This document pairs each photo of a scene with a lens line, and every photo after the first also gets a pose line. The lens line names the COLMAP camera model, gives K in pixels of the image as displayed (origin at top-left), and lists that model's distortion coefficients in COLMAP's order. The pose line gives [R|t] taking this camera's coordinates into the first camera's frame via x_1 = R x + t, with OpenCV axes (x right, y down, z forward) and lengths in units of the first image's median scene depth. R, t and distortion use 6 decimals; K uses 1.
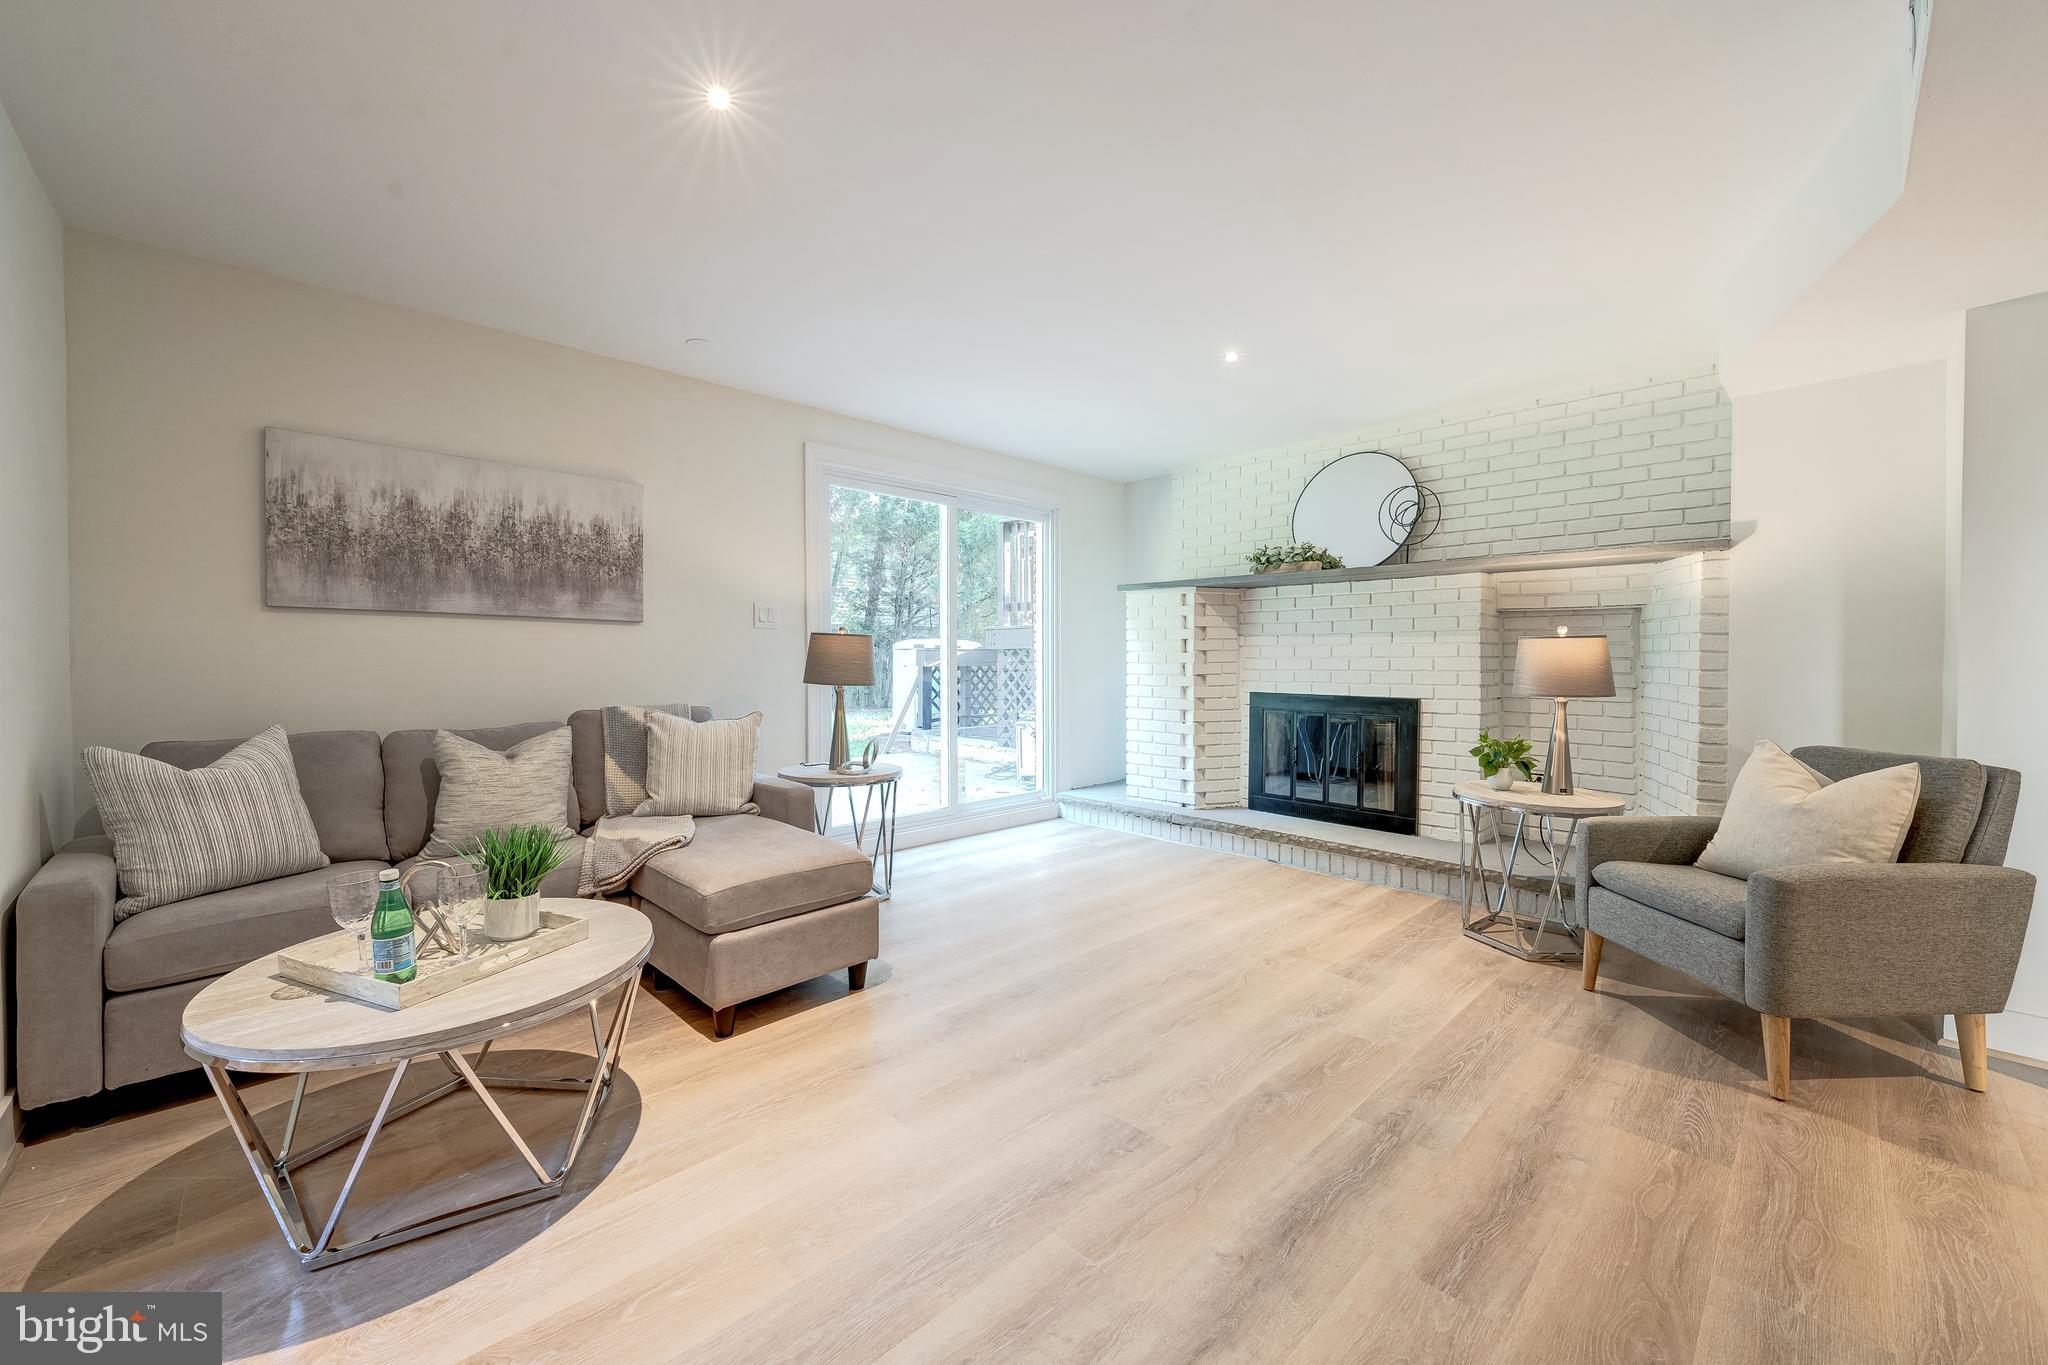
lens RADIAL K [[813.6, 0, 1025.1], [0, 813.6, 657.6], [0, 0, 1]] dist [0.000773, 0.000001]
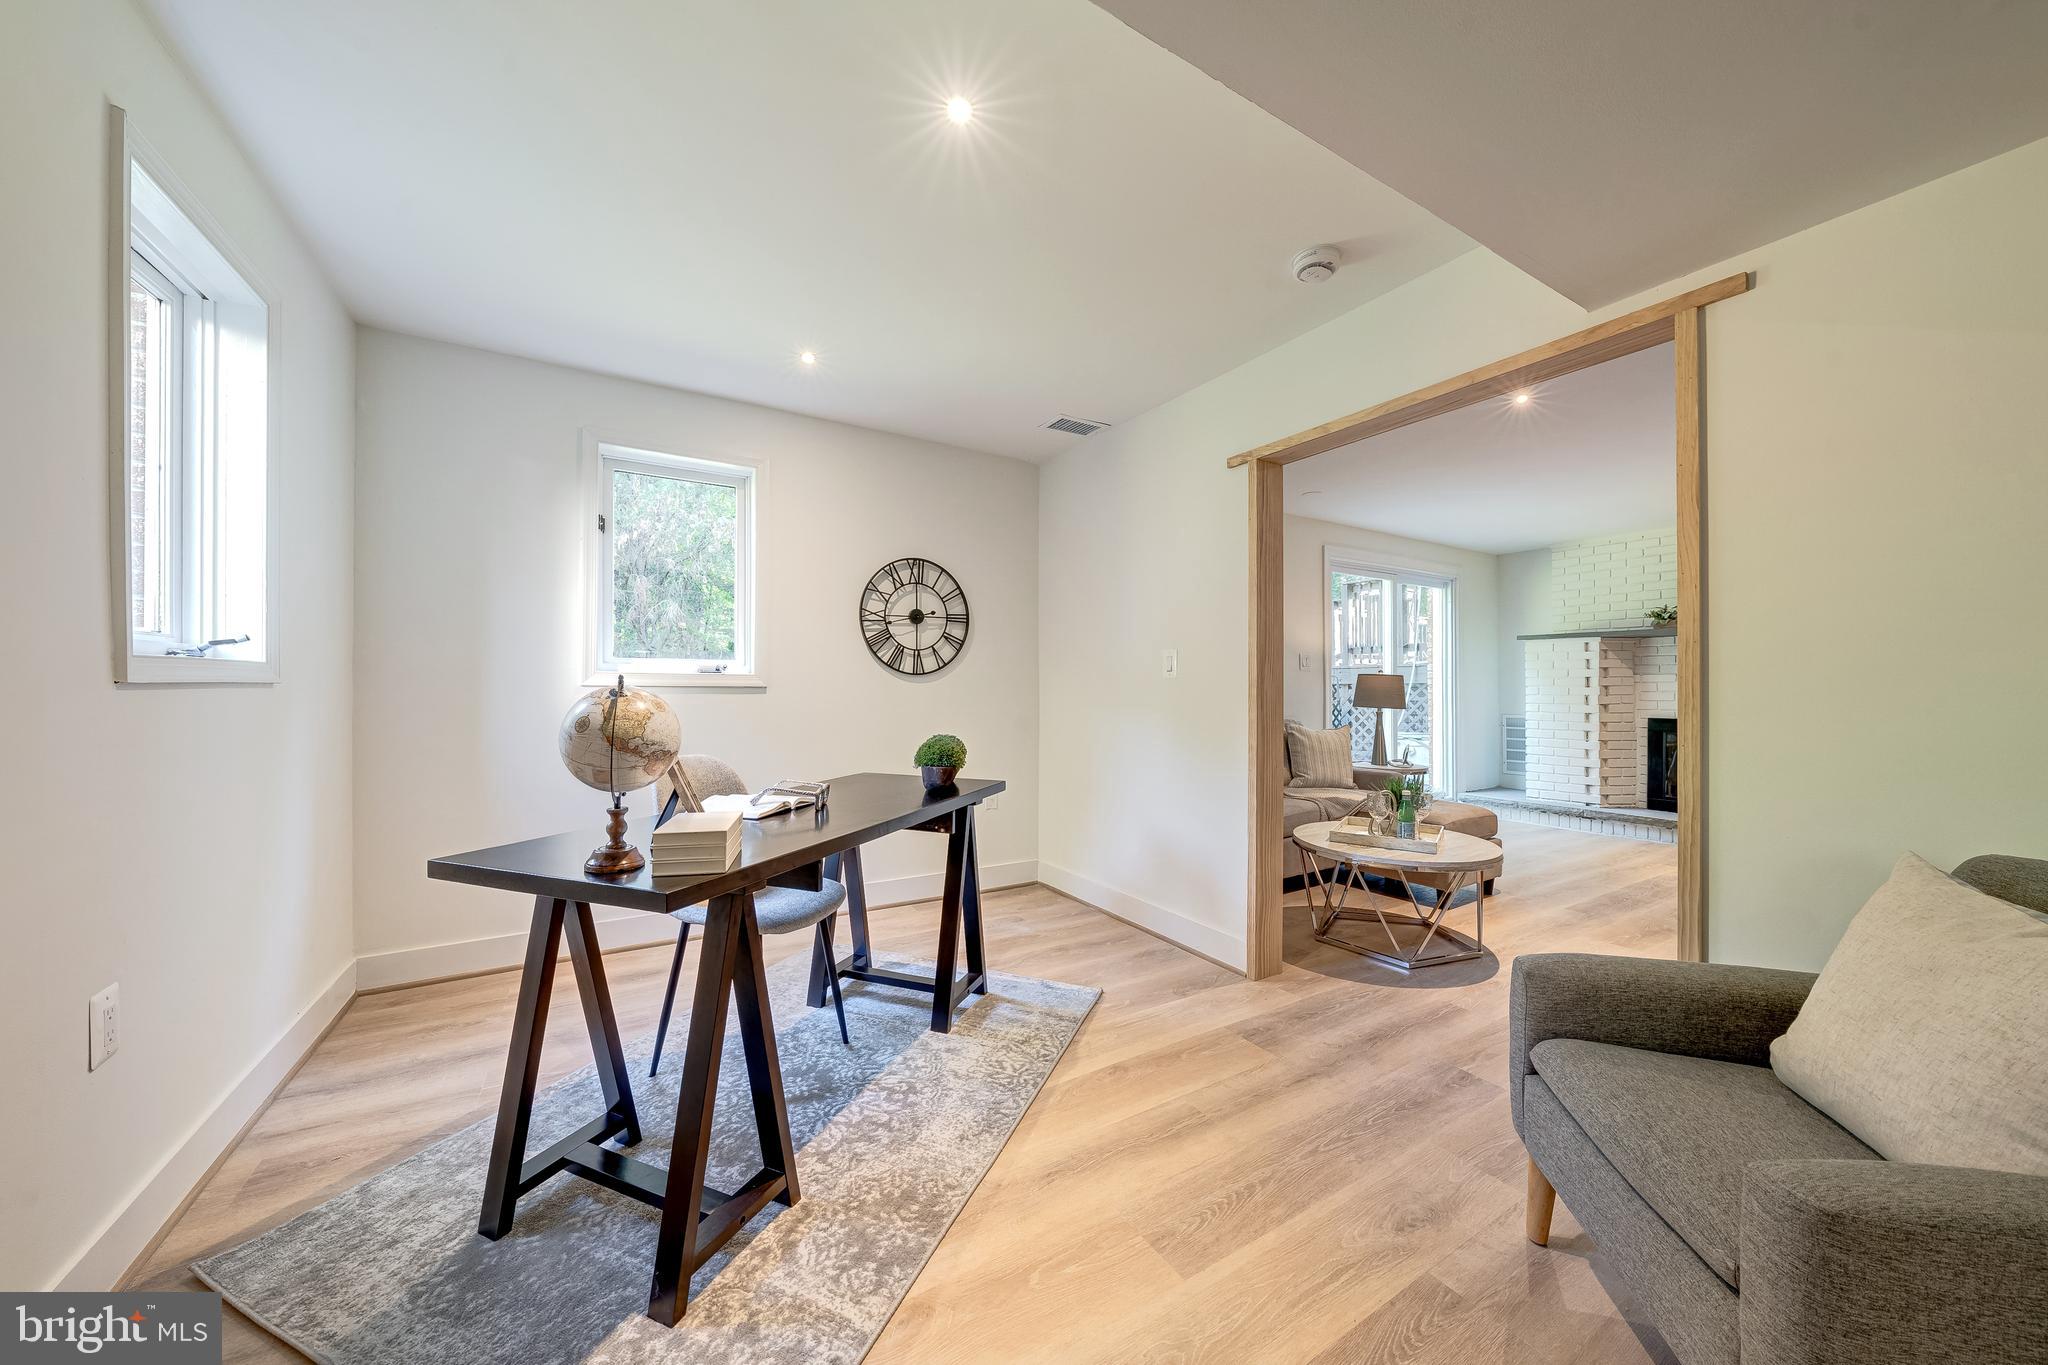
lens RADIAL K [[713.9, 0, 1004.7], [0, 713.9, 683.3], [0, 0, 1]] dist [-0.004816, -0.000085]
pose [[0.971656, 0.005990, -0.236325, -0.446753], [-0.007884, 0.999944, -0.007072, 0.002686], [0.236270, 0.008735, 0.971648, -0.334173]]
